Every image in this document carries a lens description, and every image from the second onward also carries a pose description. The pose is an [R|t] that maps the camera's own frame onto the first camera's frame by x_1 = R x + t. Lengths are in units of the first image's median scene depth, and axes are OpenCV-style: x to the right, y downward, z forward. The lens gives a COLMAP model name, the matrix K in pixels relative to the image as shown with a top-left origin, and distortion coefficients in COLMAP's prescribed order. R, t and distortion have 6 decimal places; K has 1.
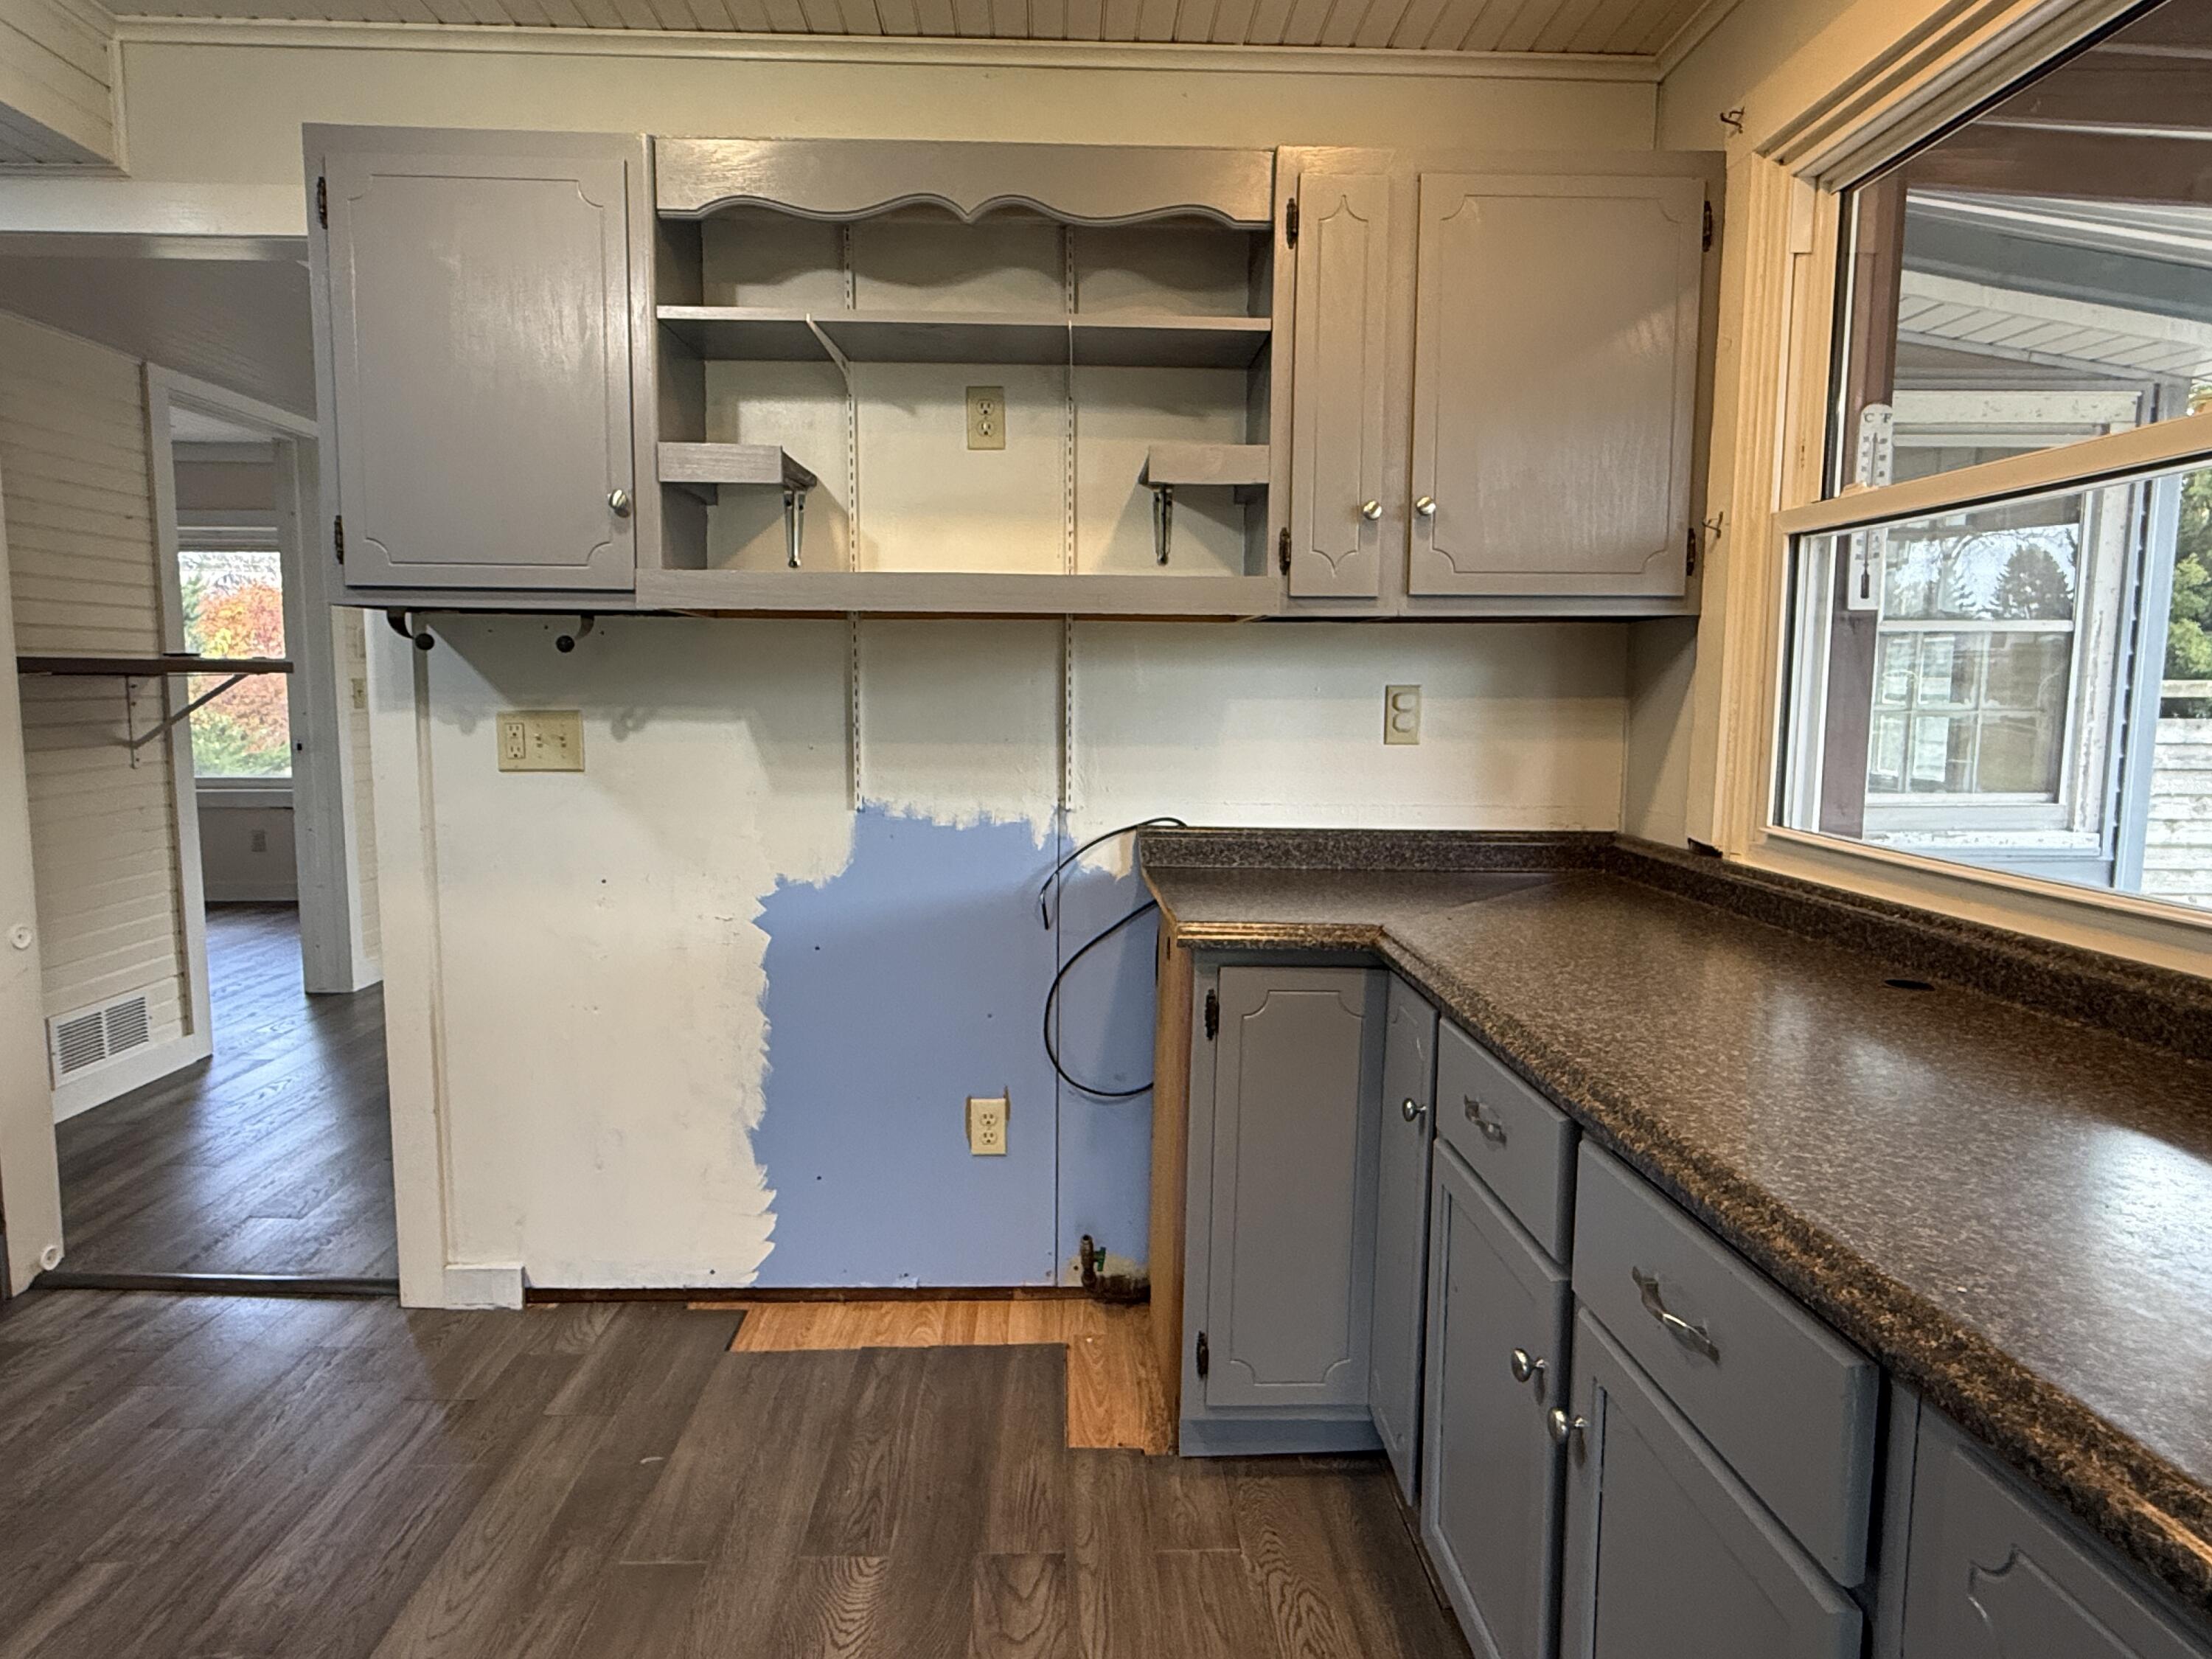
lens RADIAL K [[1316.5, 0, 1111.9], [0, 1316.5, 825.7], [0, 0, 1]] dist [-0.009875, -0.000360]
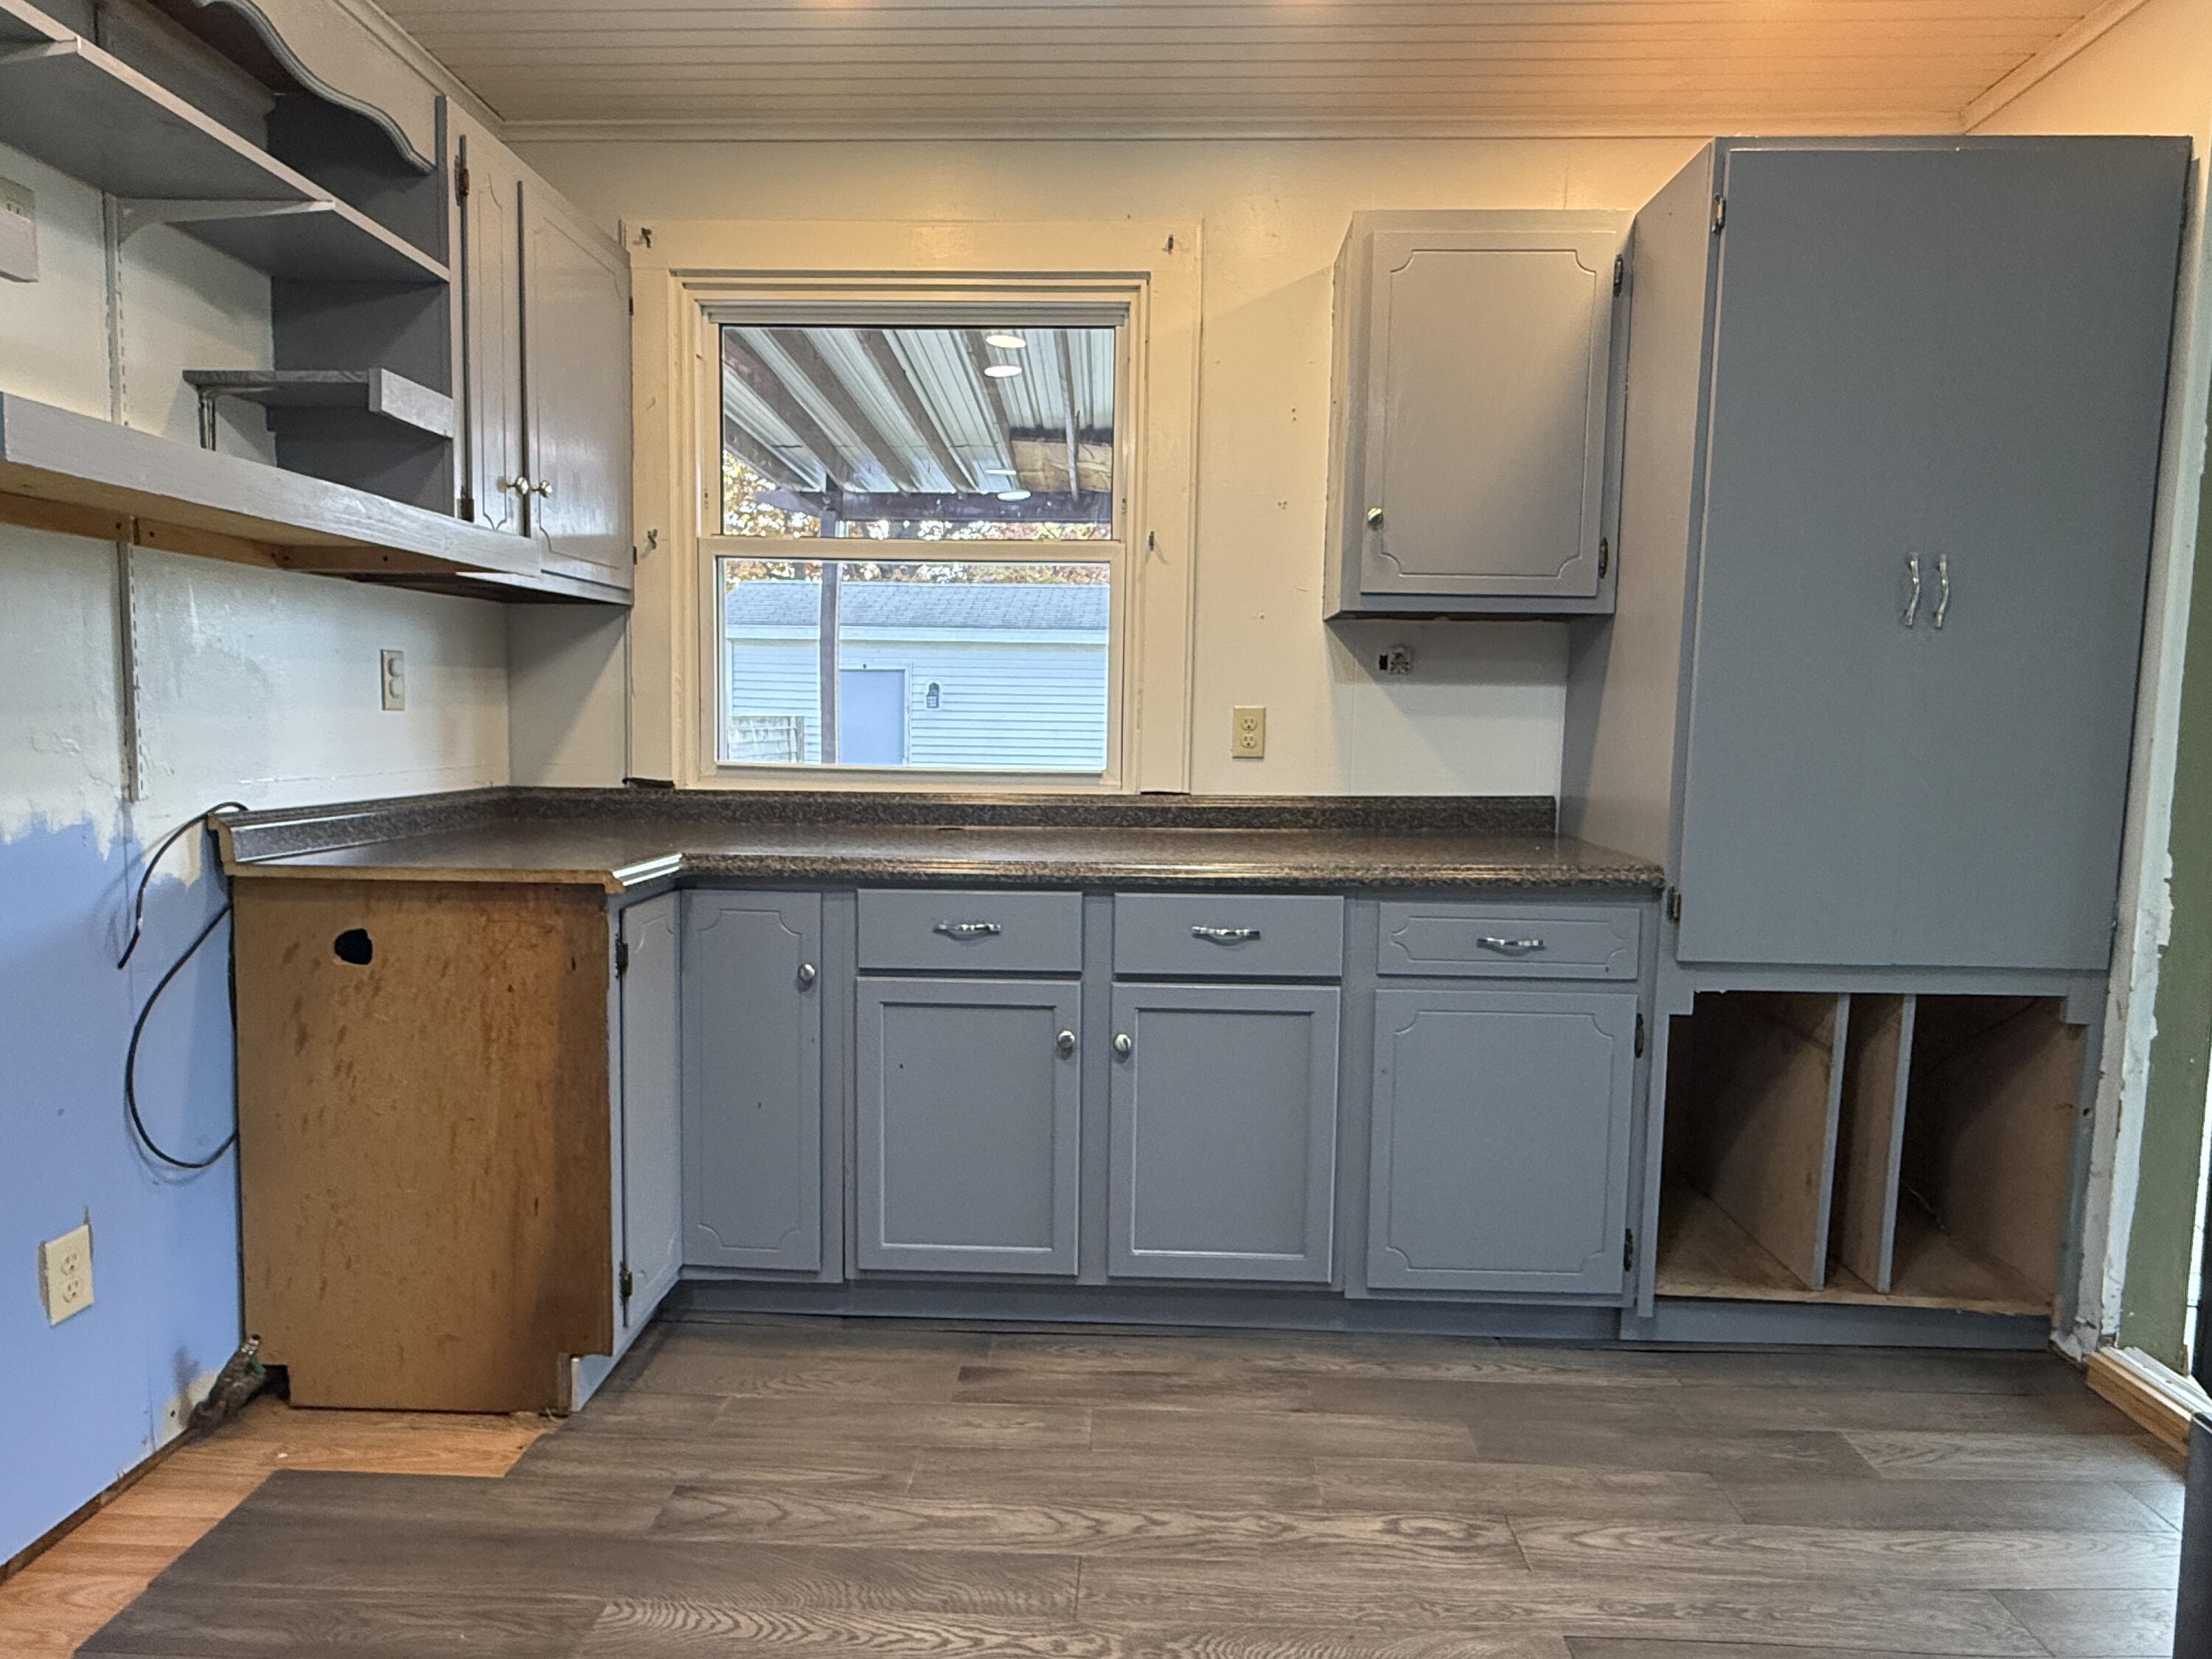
lens RADIAL K [[1316.5, 0, 1103.8], [0, 1316.5, 834.6], [0, 0, 1]] dist [-0.009875, -0.000360]
pose [[0.055072, -0.098002, 0.993661, -0.738104], [0.090066, 0.991602, 0.092807, -0.012770], [-0.994412, 0.084384, 0.063436, 0.416482]]
